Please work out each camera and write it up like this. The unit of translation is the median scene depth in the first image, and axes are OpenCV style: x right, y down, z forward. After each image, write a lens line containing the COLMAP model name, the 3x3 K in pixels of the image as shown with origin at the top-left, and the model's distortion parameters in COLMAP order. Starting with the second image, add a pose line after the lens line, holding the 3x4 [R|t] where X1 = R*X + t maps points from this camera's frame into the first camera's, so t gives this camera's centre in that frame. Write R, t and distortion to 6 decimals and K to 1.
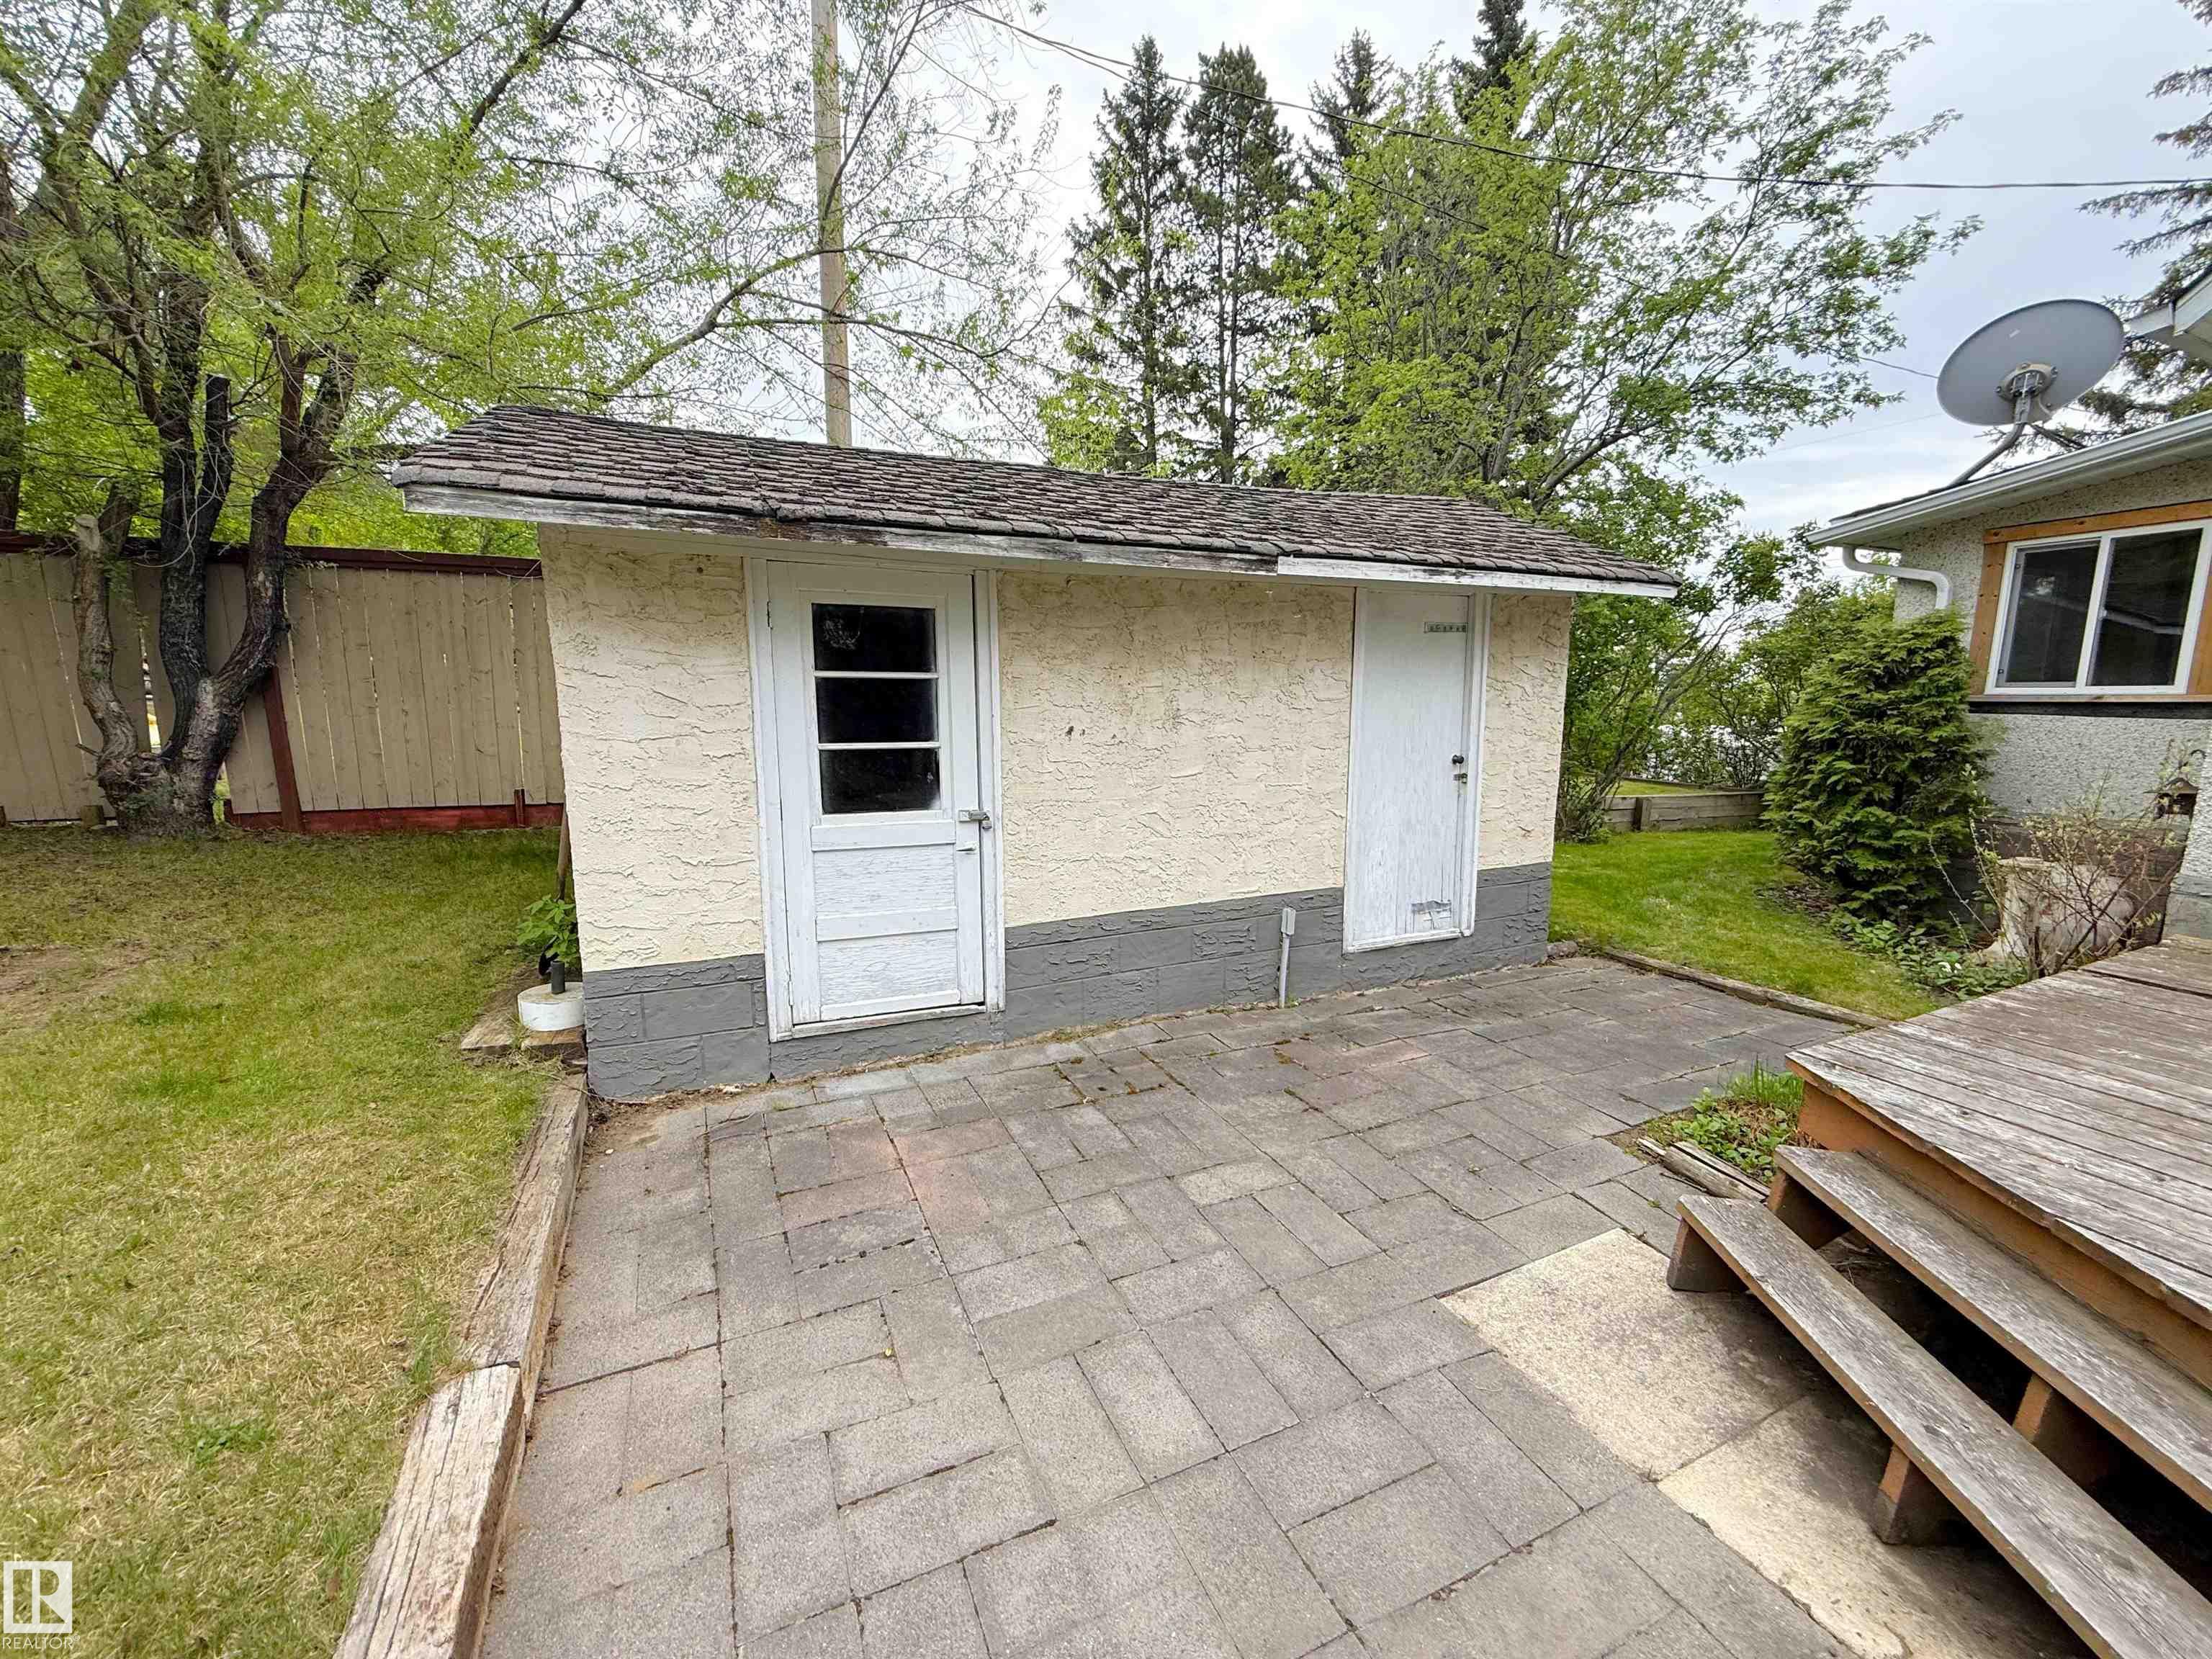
lens RADIAL K [[888.9, 0, 1099.3], [0, 888.9, 831.7], [0, 0, 1]] dist [-0.003064, 0.000509]
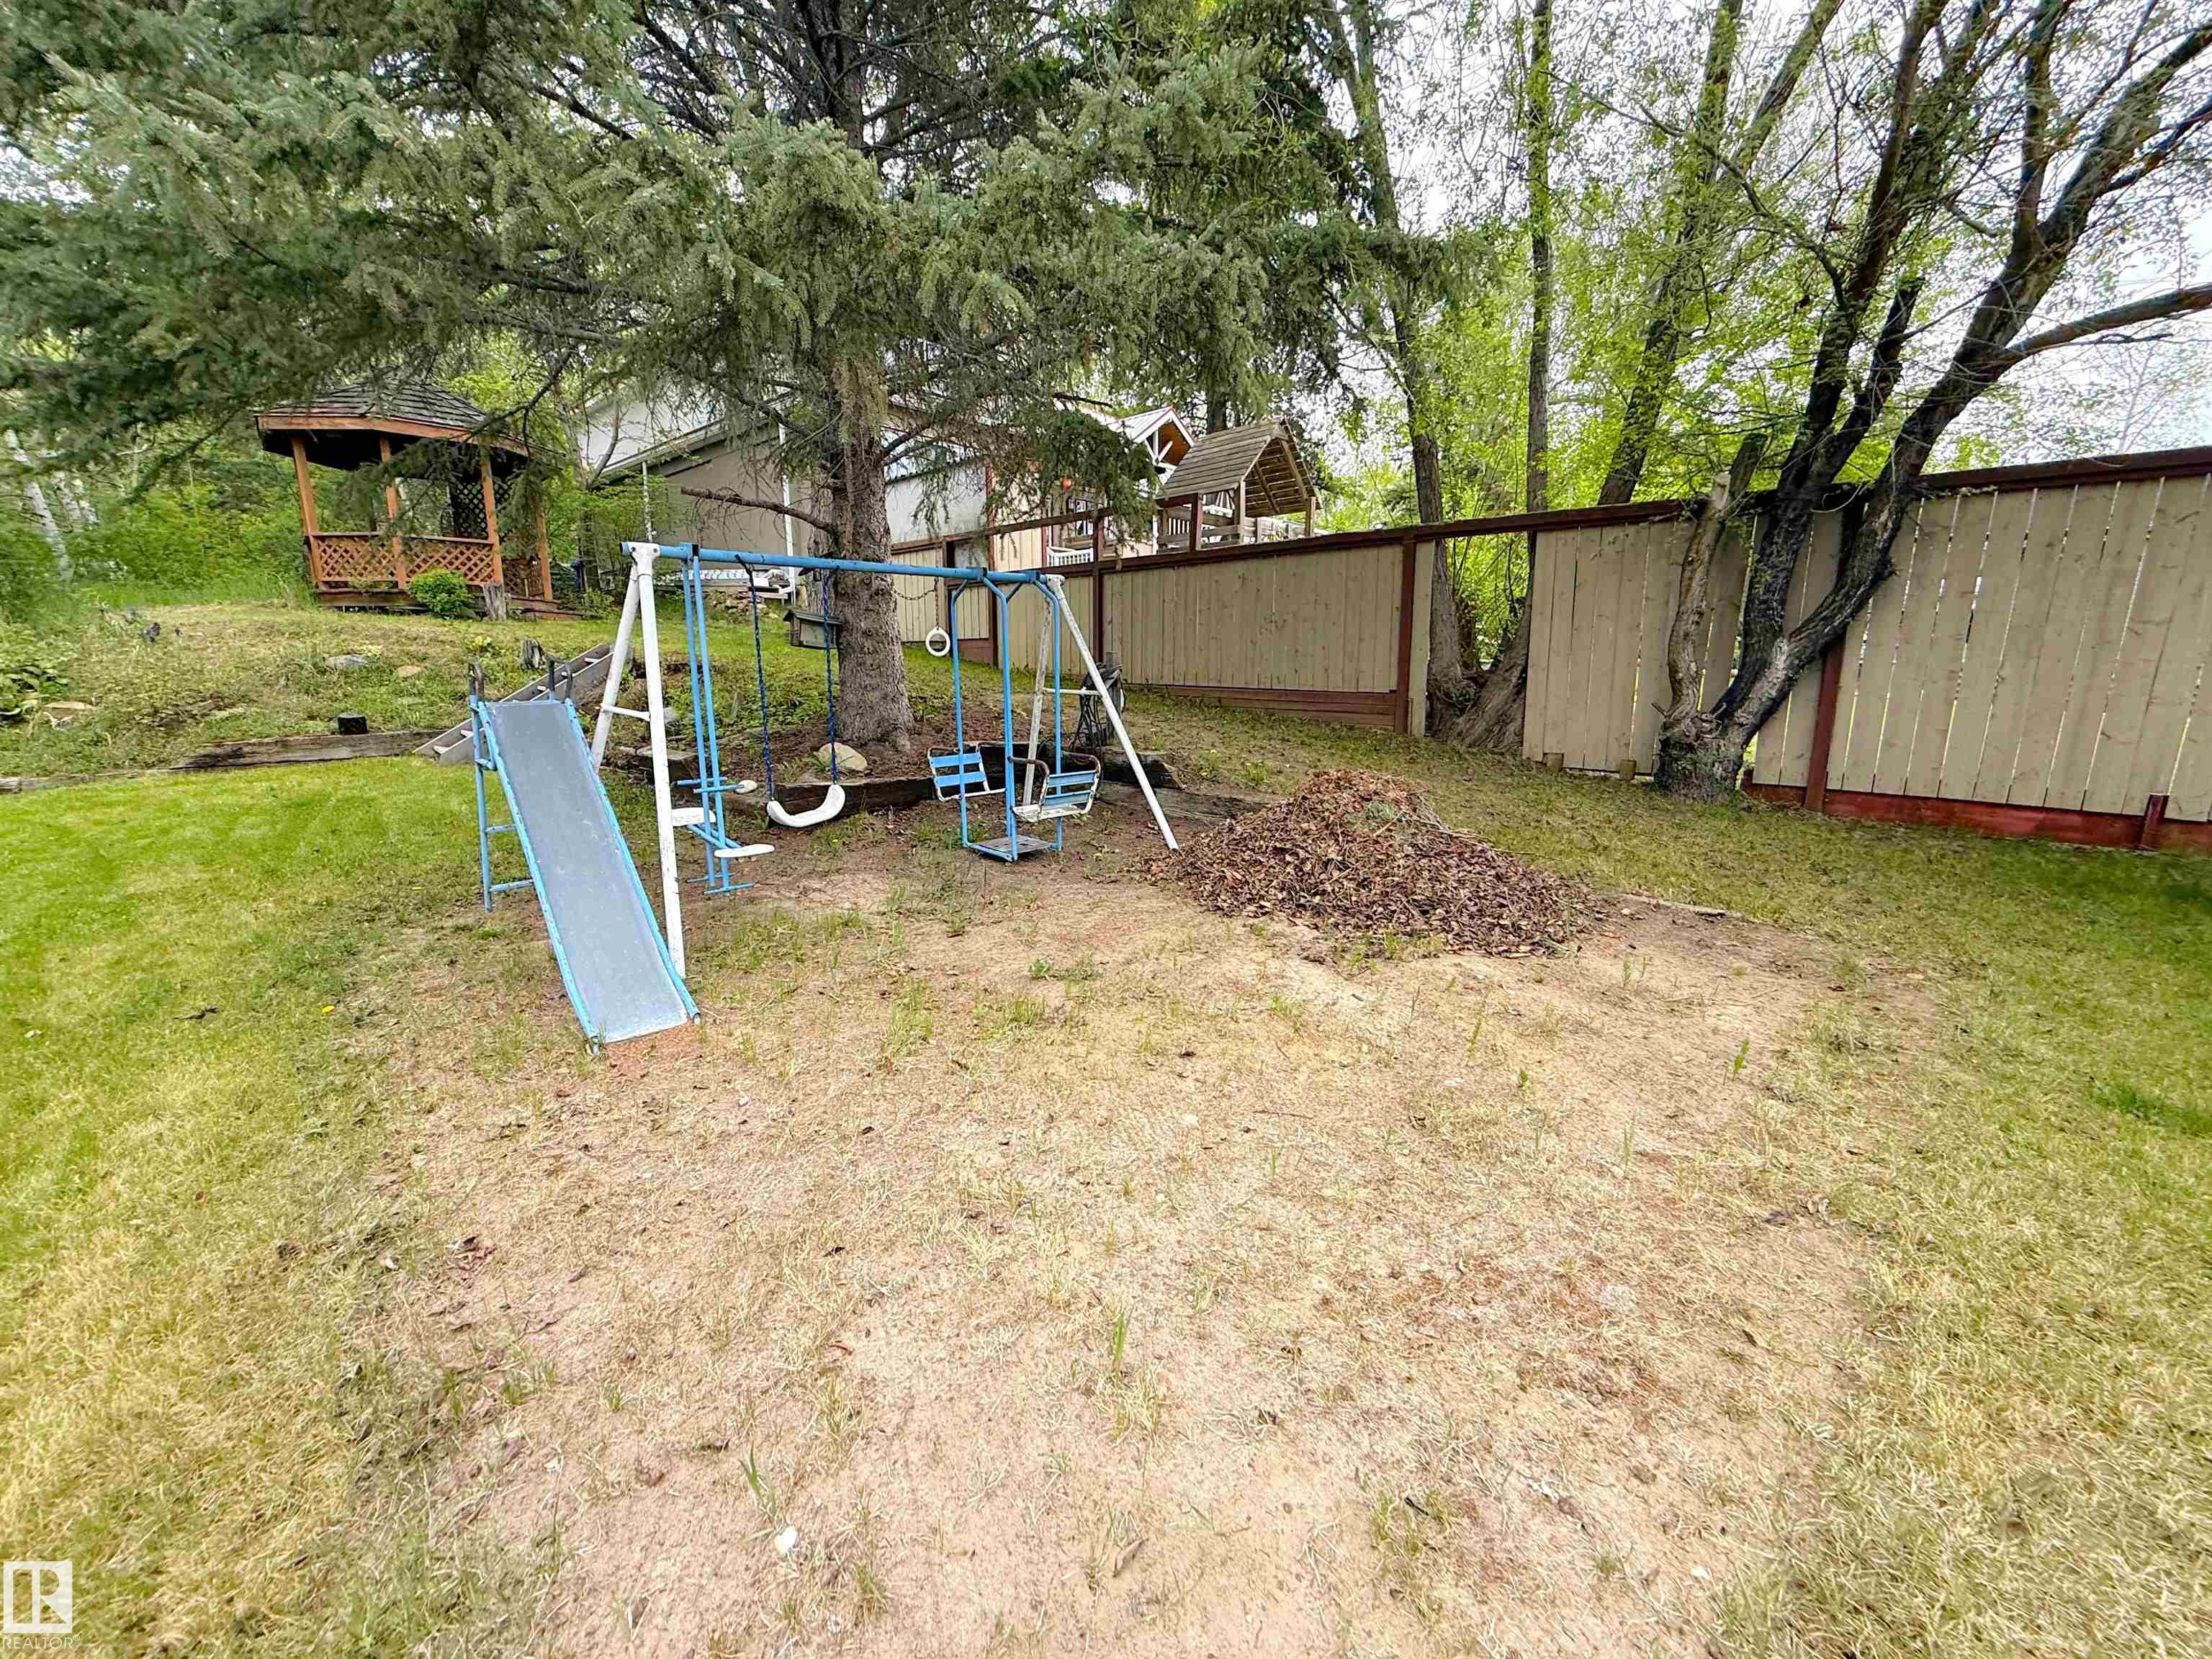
lens RADIAL K [[888.9, 0, 1099.7], [0, 888.9, 836.7], [0, 0, 1]] dist [-0.003064, 0.000509]
pose [[0.416758, 0.176914, -0.891636, -0.692915], [-0.142243, 0.981487, 0.128257, 0.022692], [0.897819, 0.073377, 0.434207, -0.047265]]
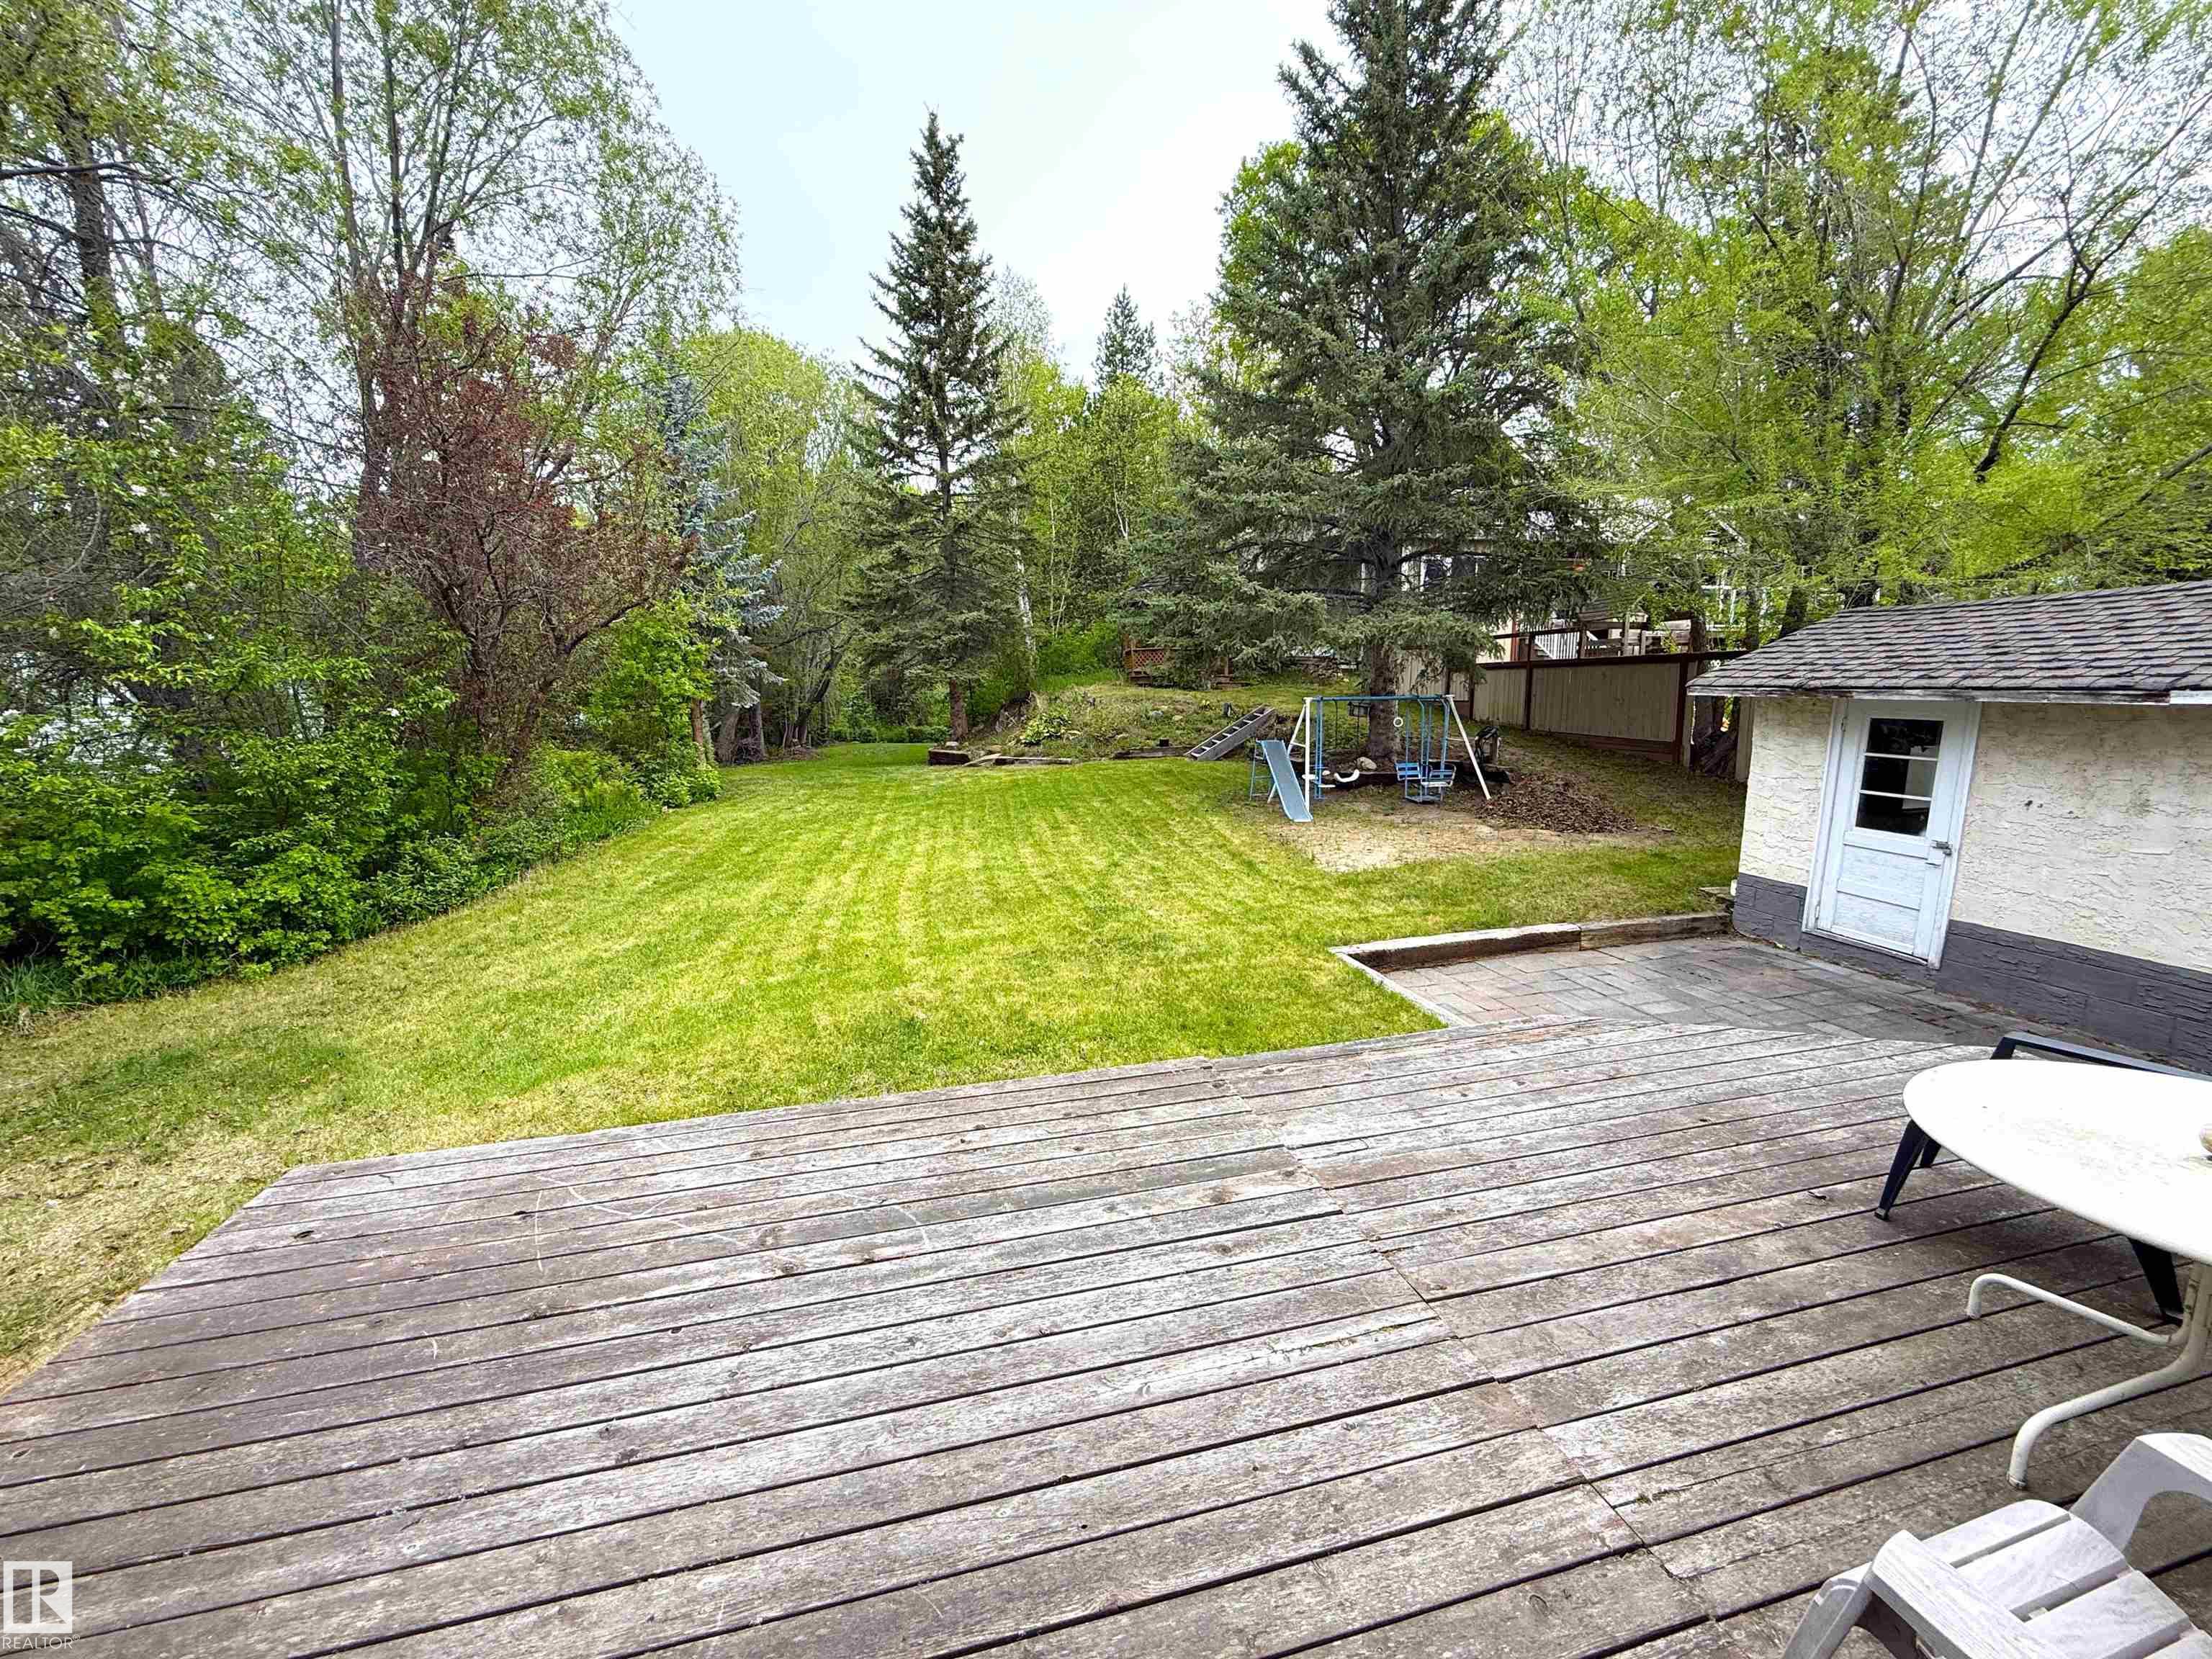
lens RADIAL K [[888.9, 0, 1103.4], [0, 888.9, 834.7], [0, 0, 1]] dist [-0.003064, 0.000509]
pose [[-0.177713, 0.165314, -0.970098, 1.654835], [-0.144770, 0.970672, 0.191933, -0.122293], [0.973375, 0.174550, -0.148568, -0.259842]]
